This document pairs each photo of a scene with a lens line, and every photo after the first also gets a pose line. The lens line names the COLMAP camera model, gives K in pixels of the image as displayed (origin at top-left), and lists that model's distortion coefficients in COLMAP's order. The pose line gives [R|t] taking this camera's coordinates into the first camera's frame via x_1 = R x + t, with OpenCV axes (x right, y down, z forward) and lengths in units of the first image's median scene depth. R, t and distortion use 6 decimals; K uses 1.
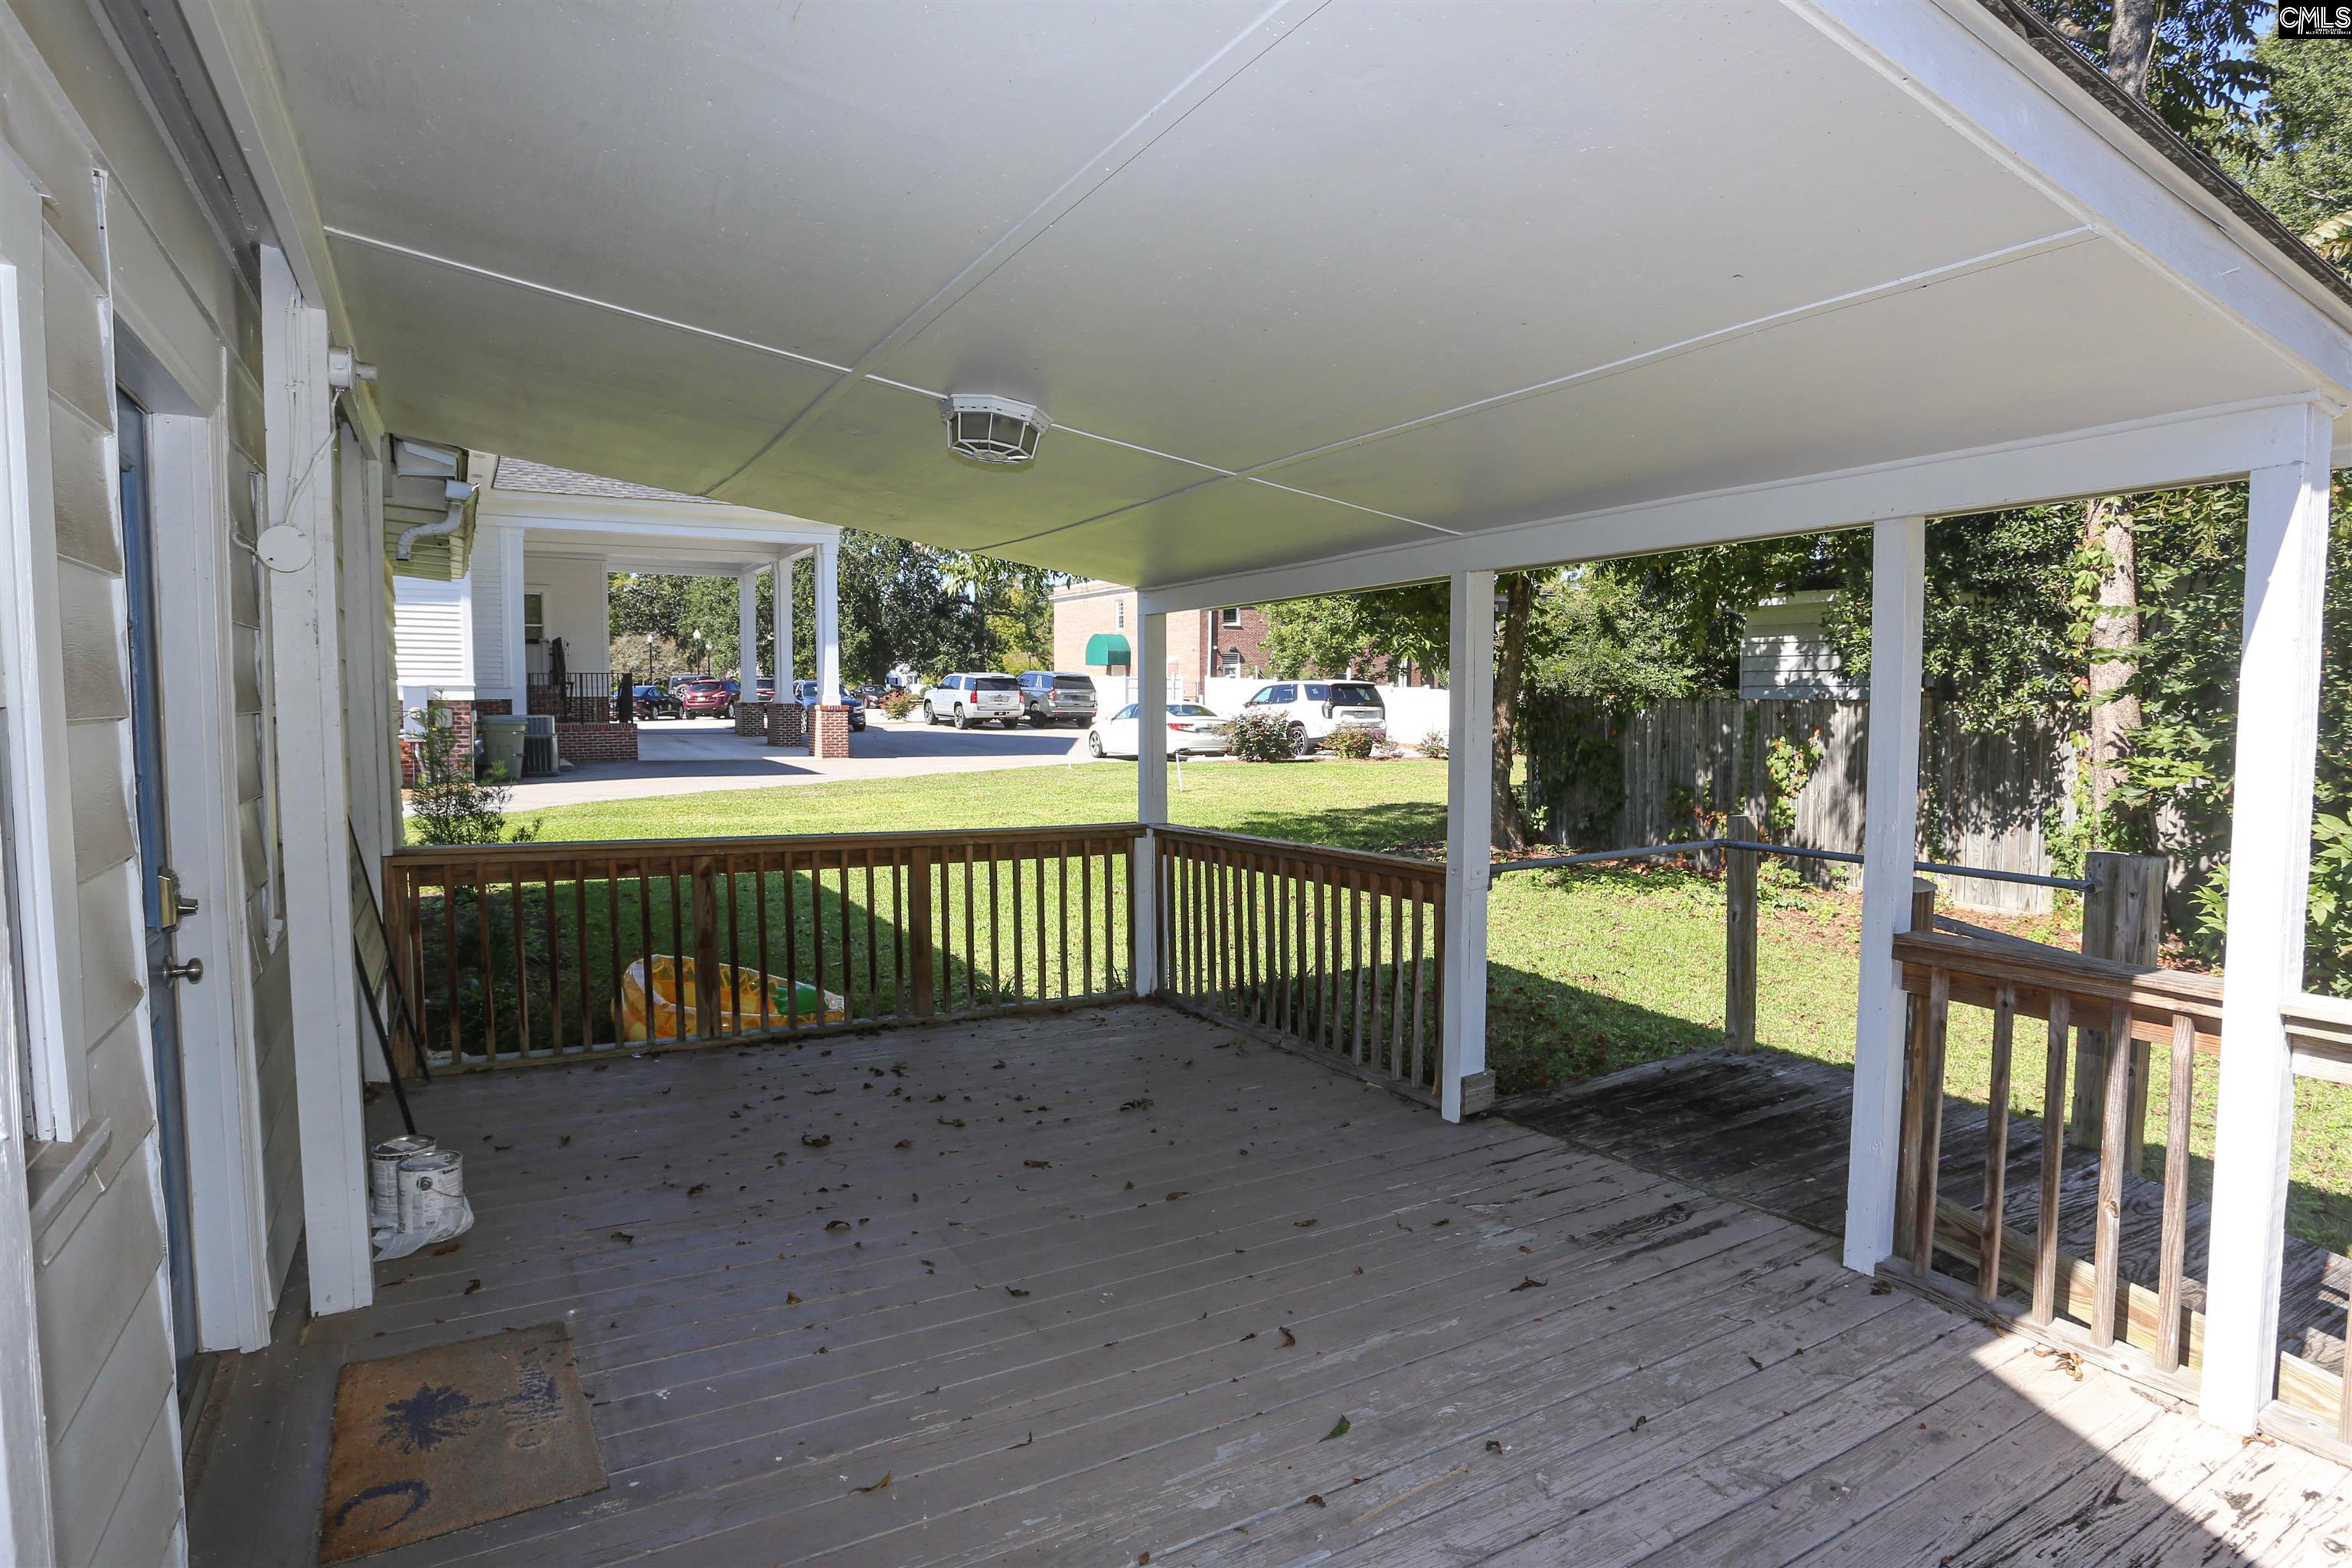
lens RADIAL K [[1232.9, 0, 1176.0], [0, 1232.9, 784.0], [0, 0, 1]] dist [-0.079725, 0.038308]
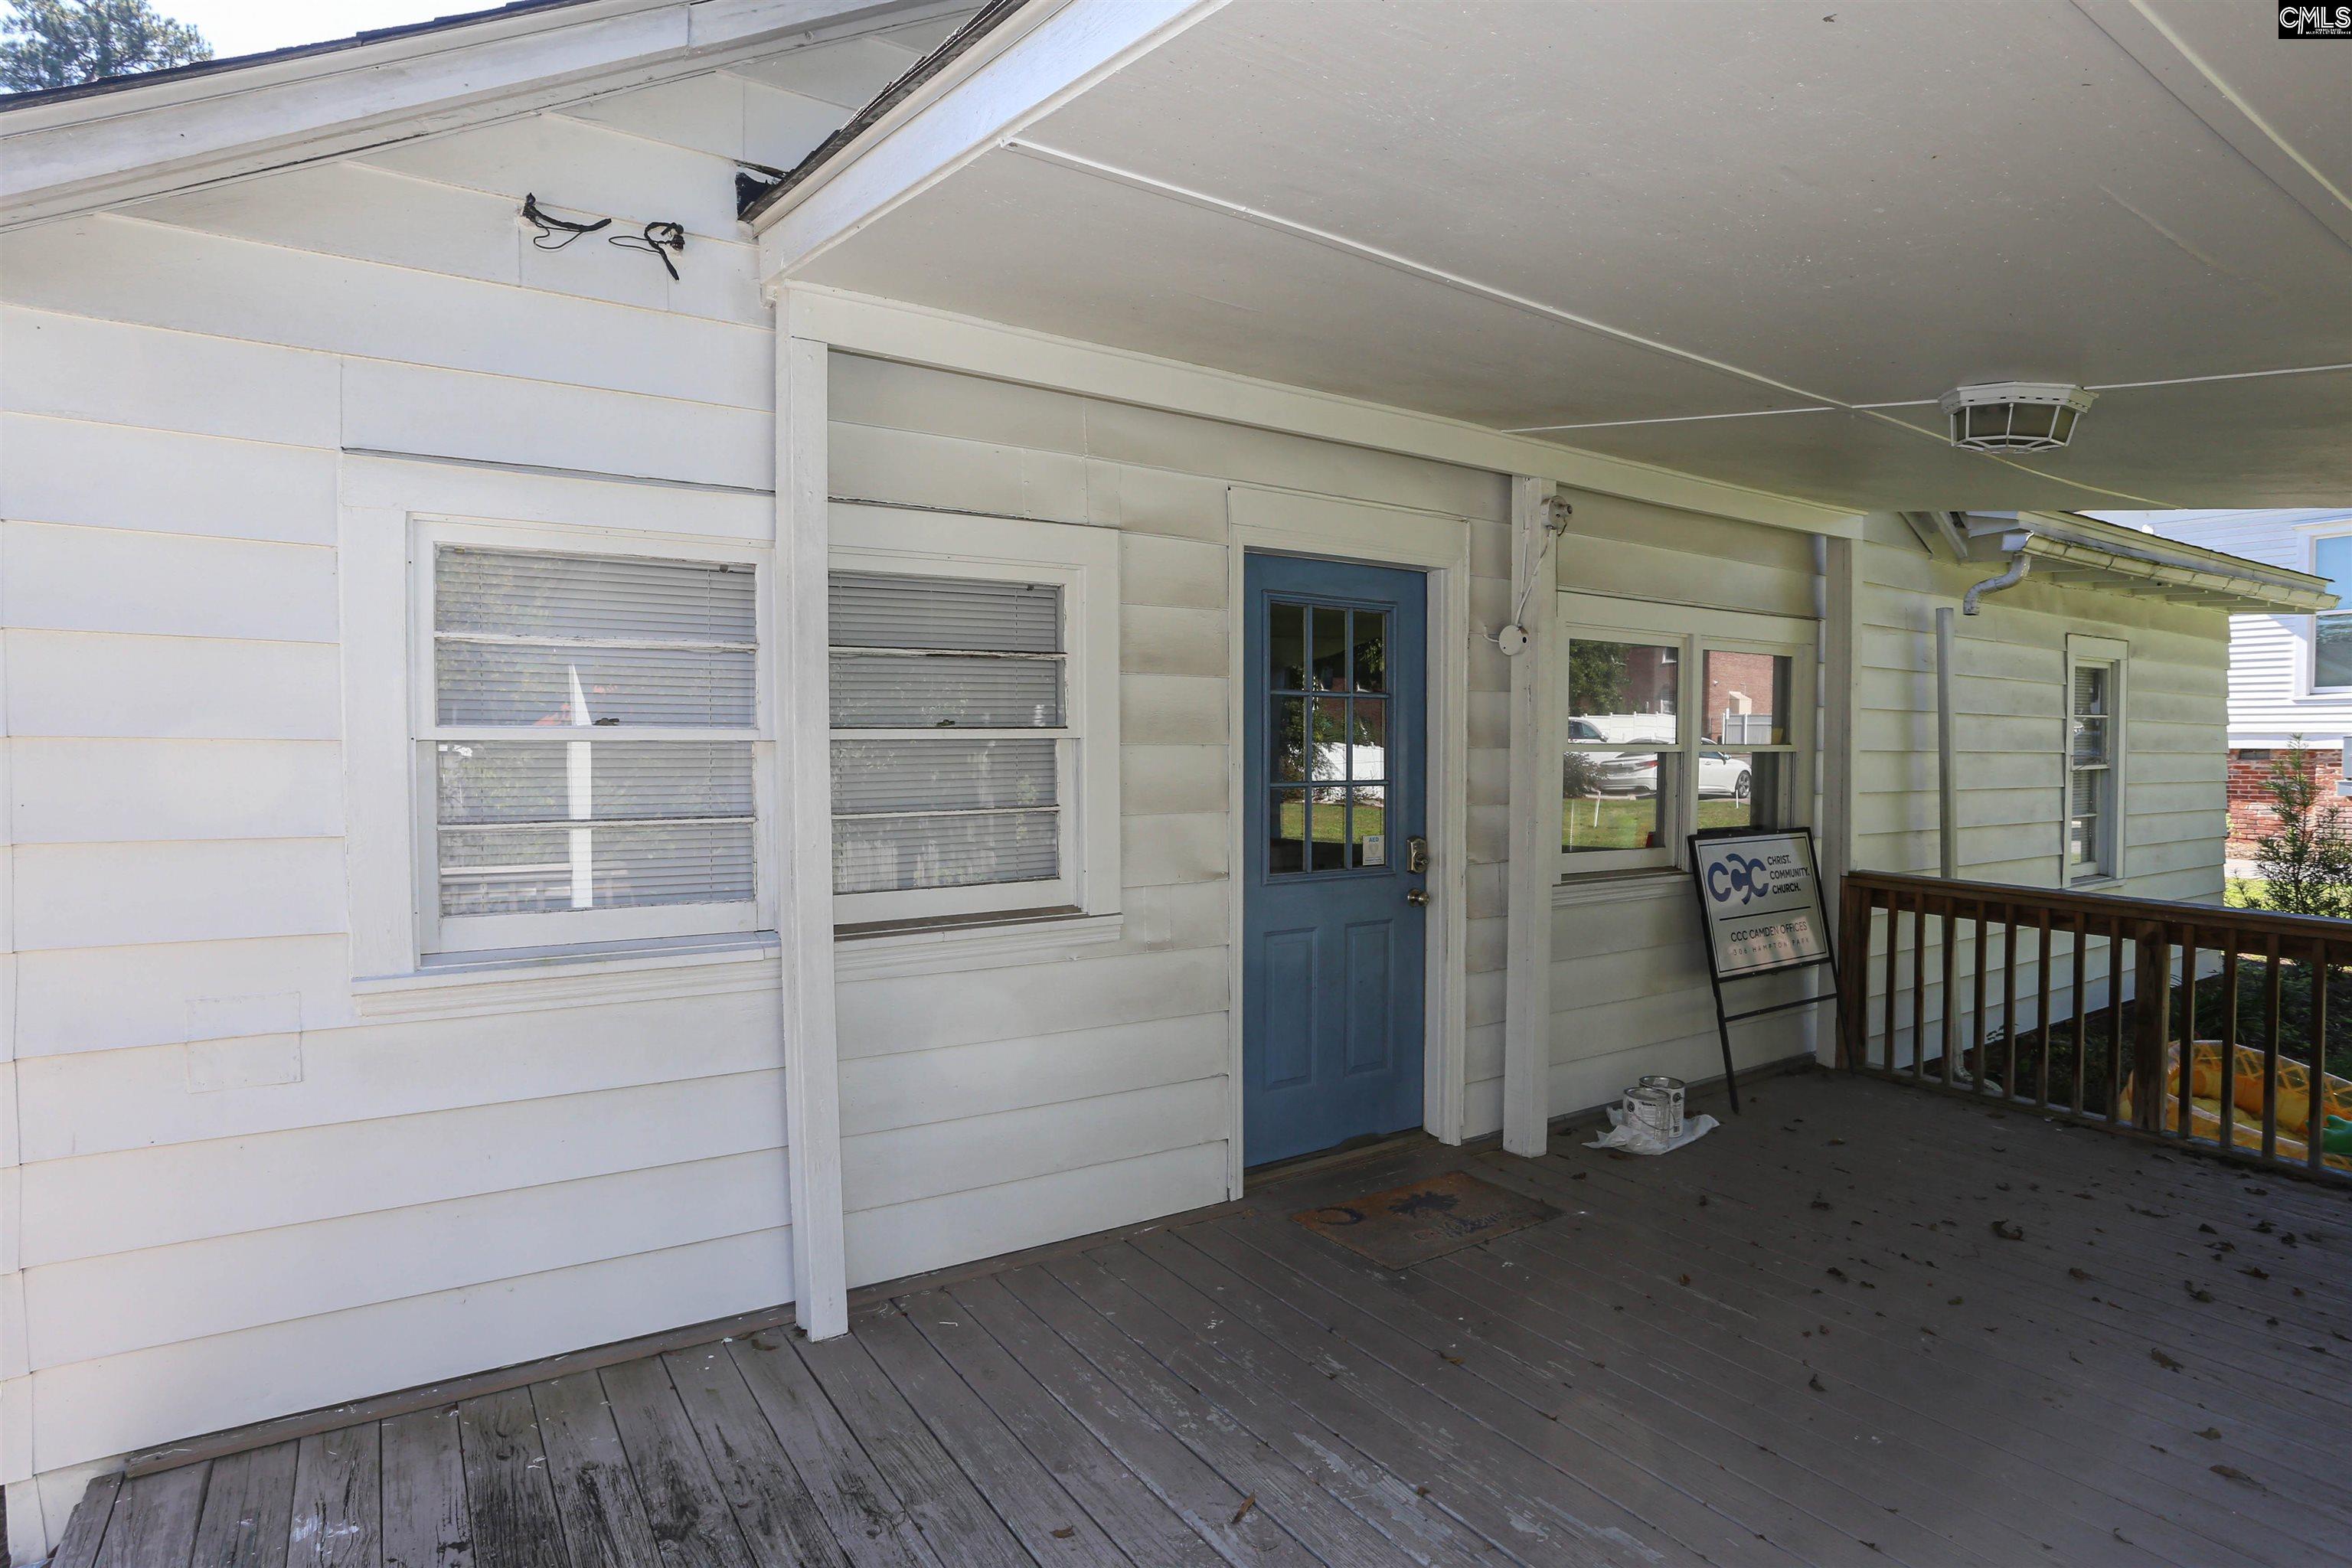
lens RADIAL K [[1232.9, 0, 1176.0], [0, 1232.9, 784.0], [0, 0, 1]] dist [-0.079725, 0.038308]
pose [[0.061879, 0.031433, -0.997589, 0.541380], [-0.066953, 0.997383, 0.027274, -0.016057], [0.995835, 0.065104, 0.063822, 0.331516]]
